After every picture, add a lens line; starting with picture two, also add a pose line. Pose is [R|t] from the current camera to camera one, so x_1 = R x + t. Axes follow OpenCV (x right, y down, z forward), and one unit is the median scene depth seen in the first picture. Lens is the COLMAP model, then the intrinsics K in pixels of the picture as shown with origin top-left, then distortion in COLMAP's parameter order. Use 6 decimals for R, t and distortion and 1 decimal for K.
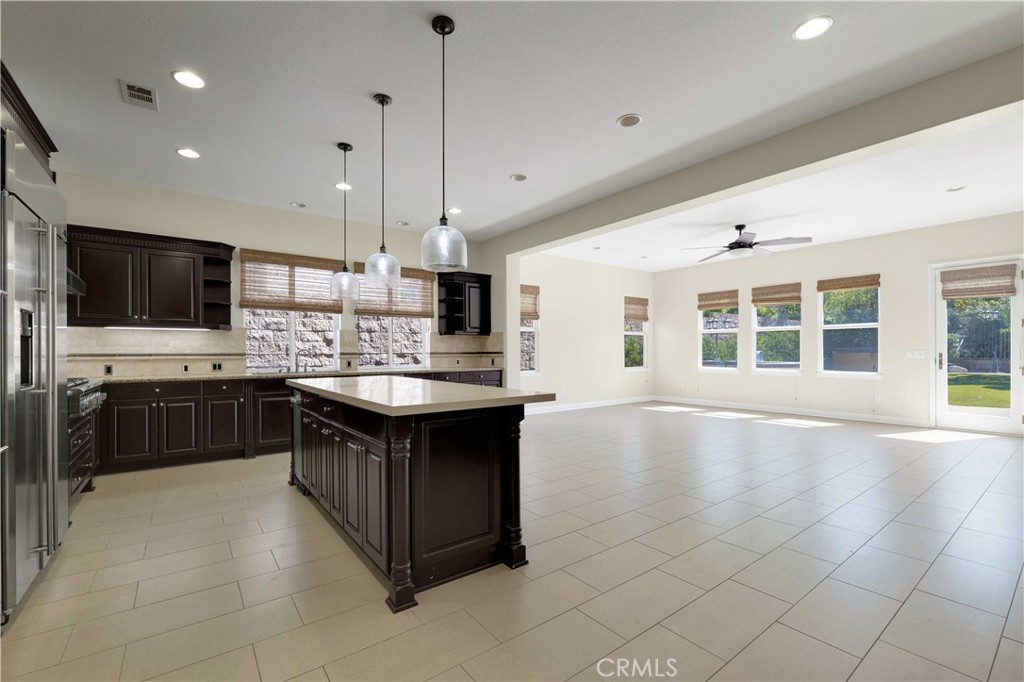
lens RADIAL K [[439.8, 0, 506.2], [0, 439.8, 349.0], [0, 0, 1]] dist [-0.007882, 0.000223]
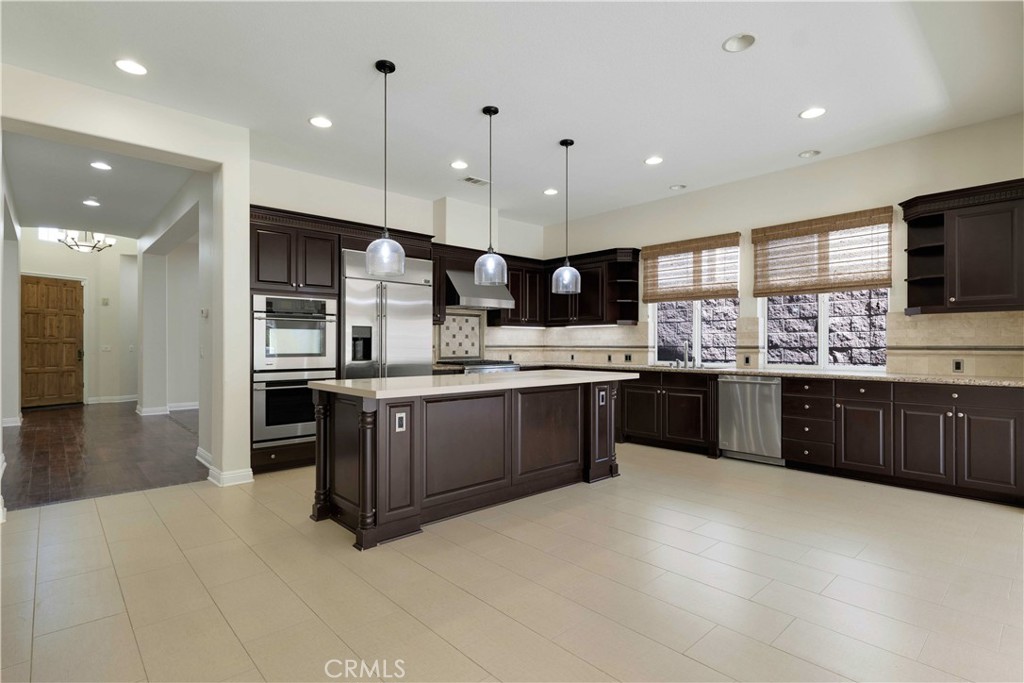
lens RADIAL K [[505.0, 0, 517.6], [0, 505.0, 344.7], [0, 0, 1]] dist [0.011893, -0.000360]
pose [[0.111320, 0.004229, -0.993776, 0.444316], [0.006774, 0.999964, 0.005014, -0.001034], [0.993762, -0.007290, 0.111287, 0.429533]]
